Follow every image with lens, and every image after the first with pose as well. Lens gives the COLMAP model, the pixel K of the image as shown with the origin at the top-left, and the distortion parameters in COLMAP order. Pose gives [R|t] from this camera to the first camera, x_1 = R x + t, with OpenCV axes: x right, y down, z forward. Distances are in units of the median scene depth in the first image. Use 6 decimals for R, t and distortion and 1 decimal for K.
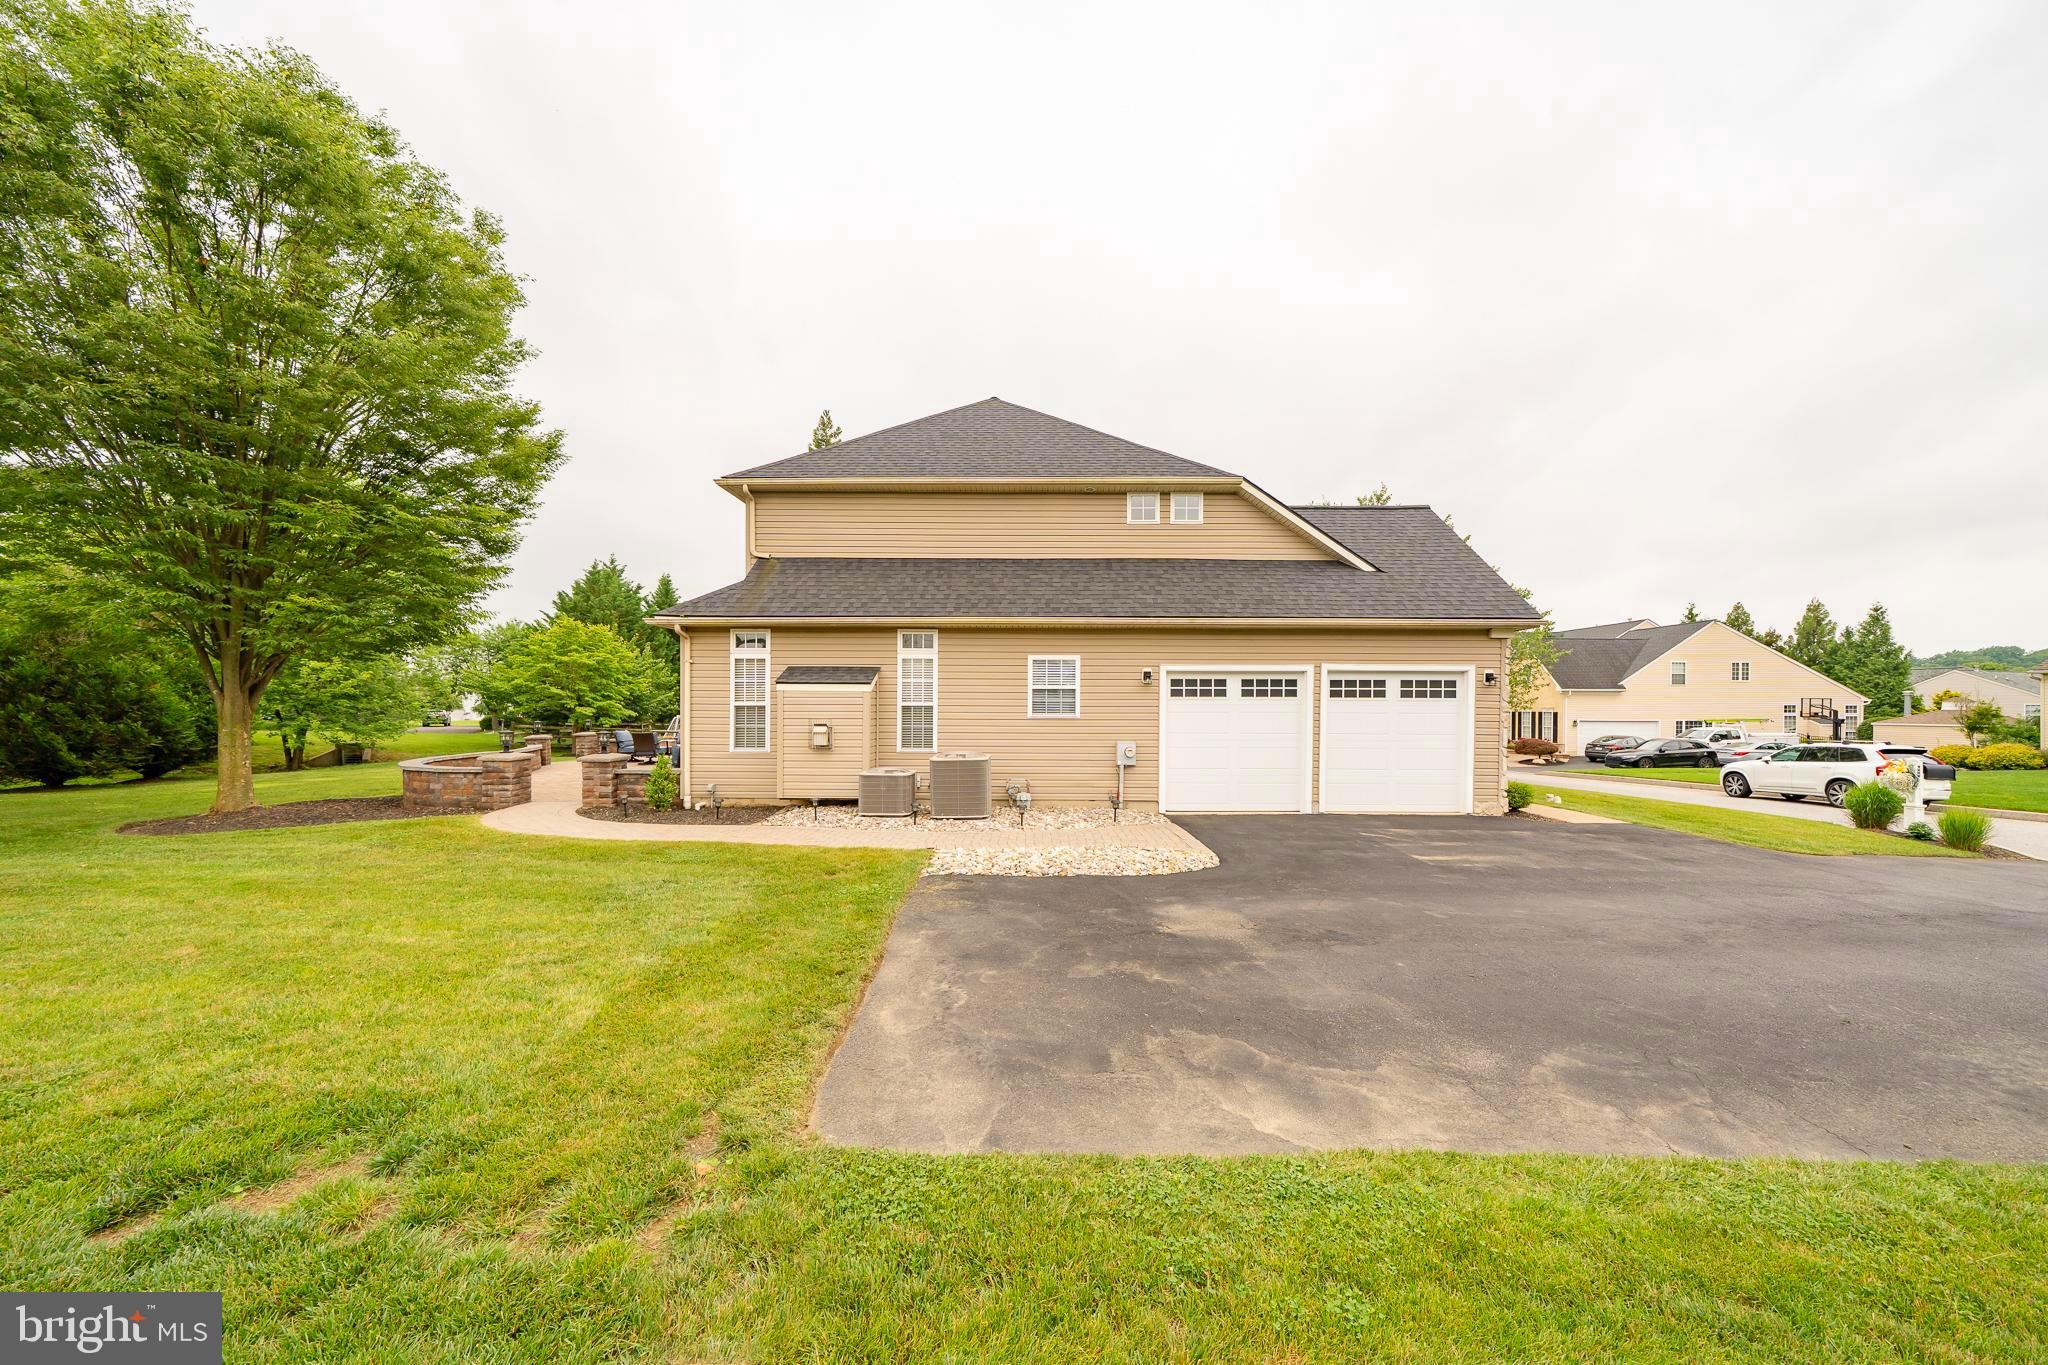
lens RADIAL K [[706.6, 0, 1034.3], [0, 706.6, 704.9], [0, 0, 1]] dist [-0.001965, -0.000271]
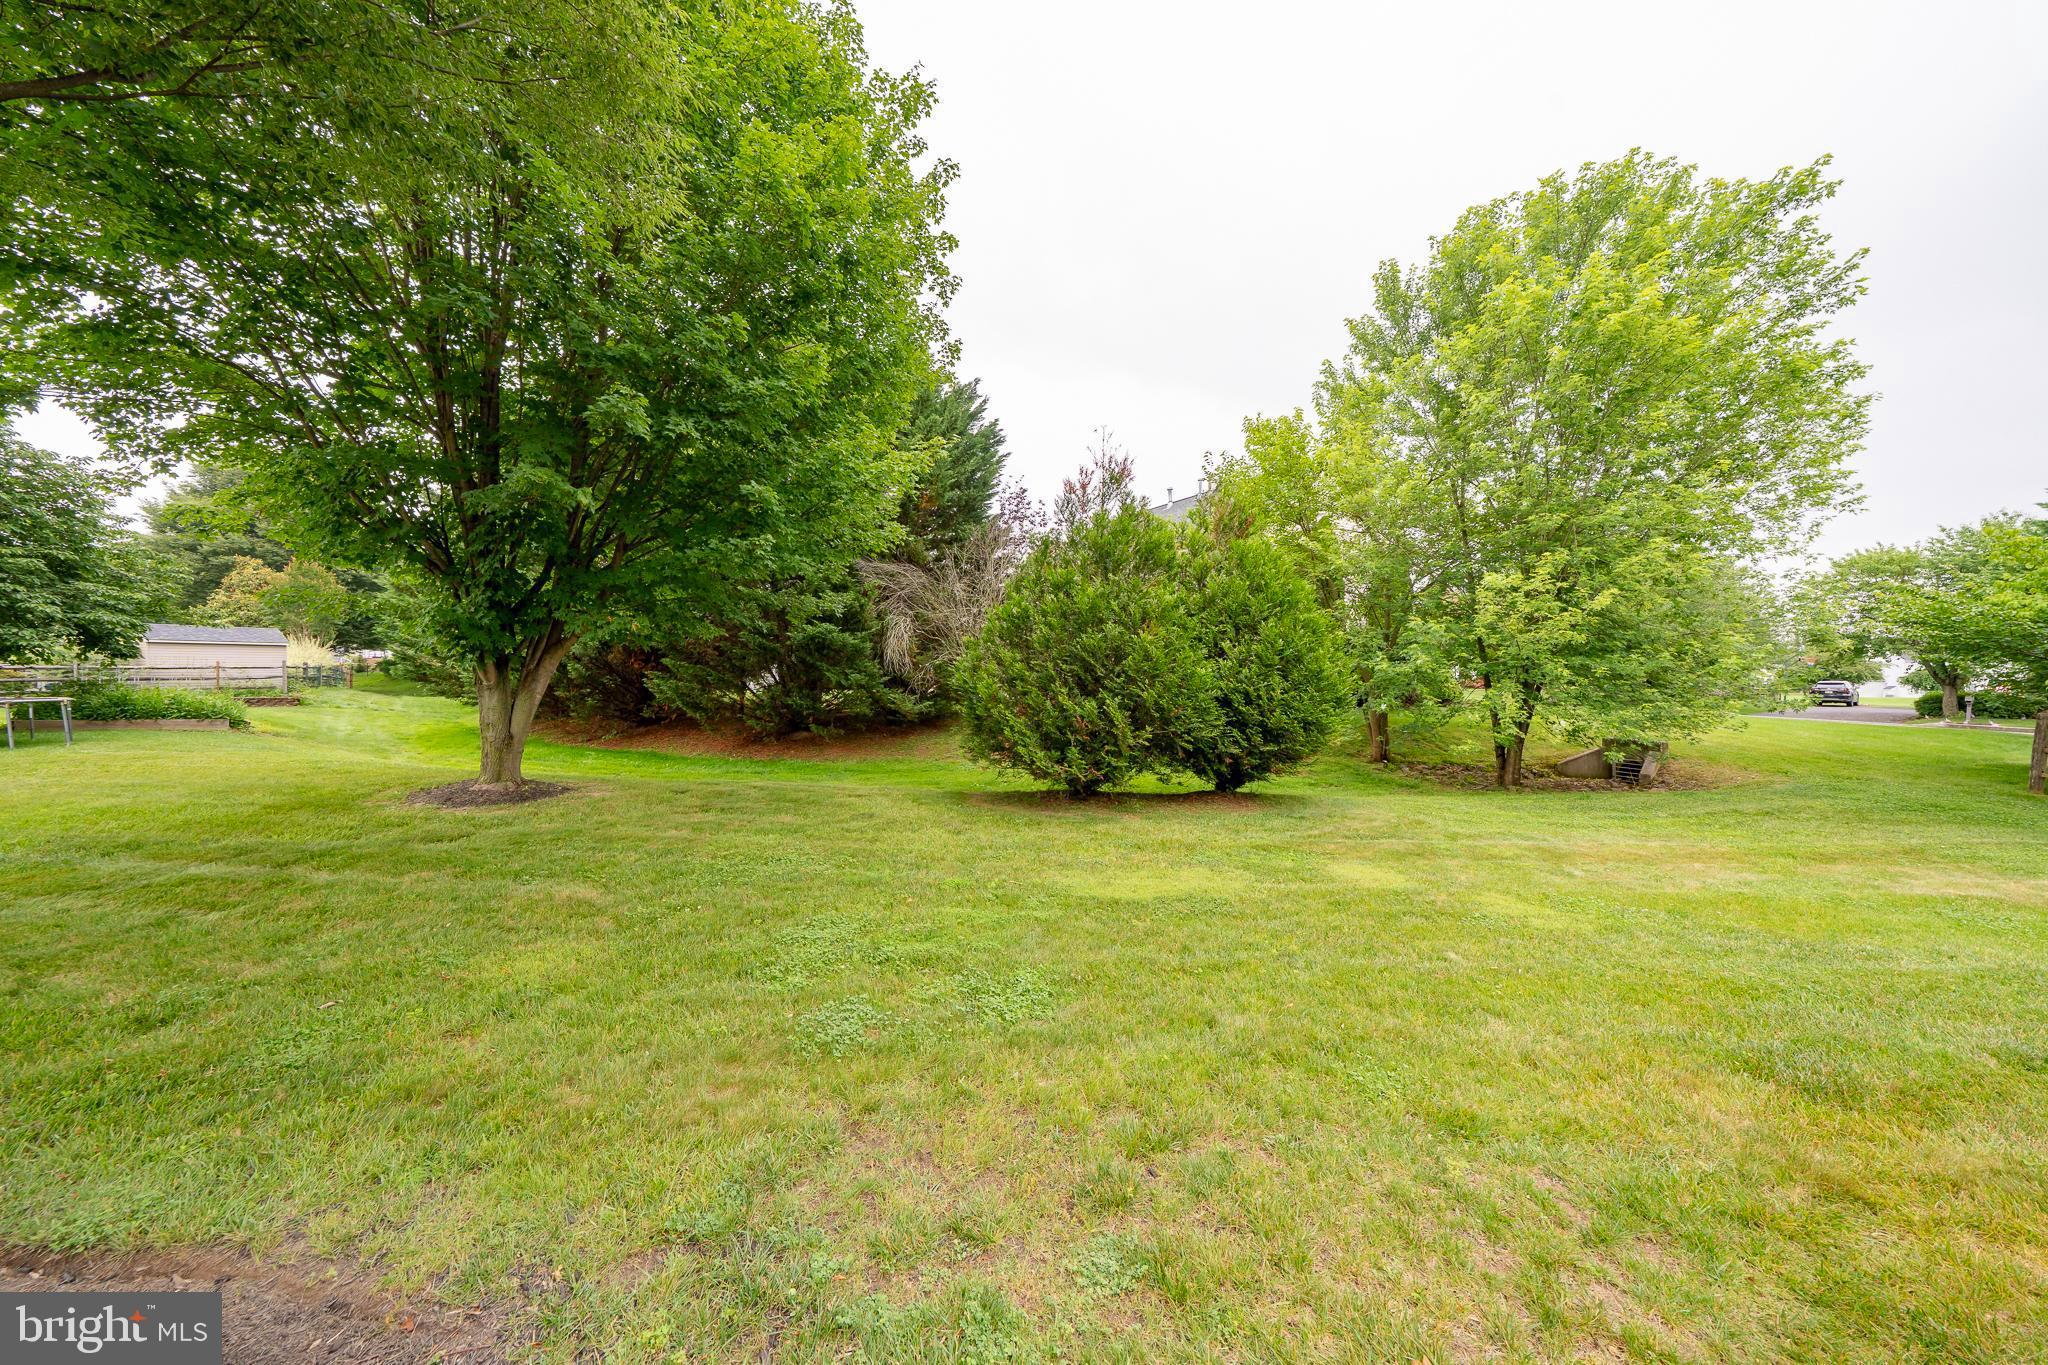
lens RADIAL K [[706.6, 0, 1044.6], [0, 706.6, 691.3], [0, 0, 1]] dist [-0.001965, -0.000271]
pose [[0.016004, 0.020517, -0.999661, -0.435462], [-0.001183, 0.999789, 0.020501, 0.008331], [0.999871, 0.000855, 0.016025, 0.547317]]
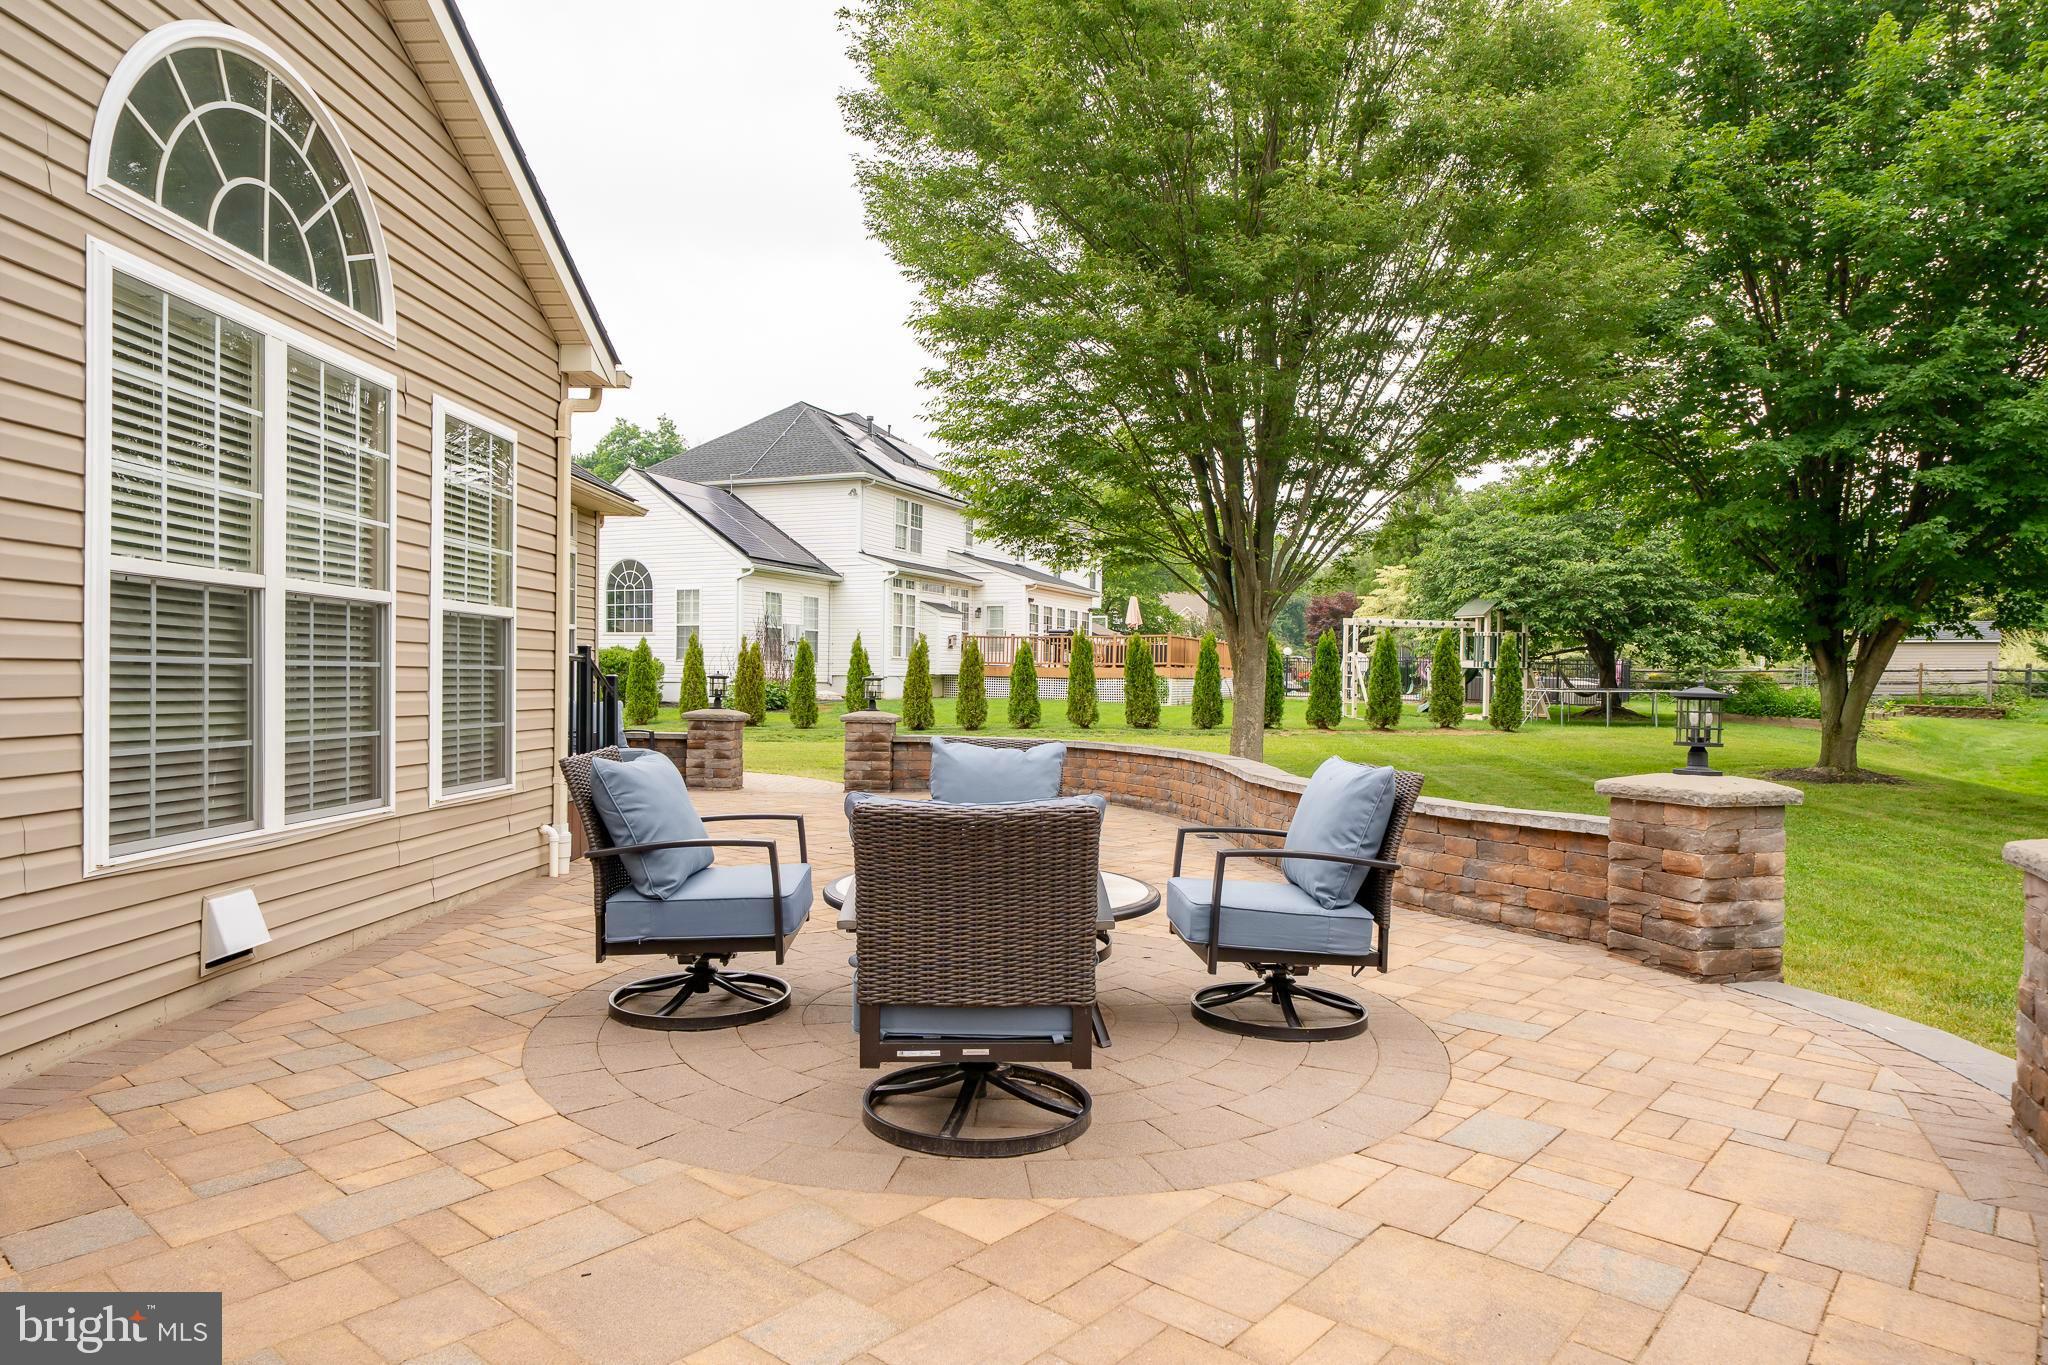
lens RADIAL K [[1211.1, 0, 979.9], [0, 1211.1, 701.5], [0, 0, 1]] dist [0.004276, -0.004681]
pose [[-0.997645, -0.013858, 0.067174, -0.373304], [-0.012610, 0.999741, 0.018969, 0.023074], [-0.067420, 0.018077, -0.997561, 1.059044]]
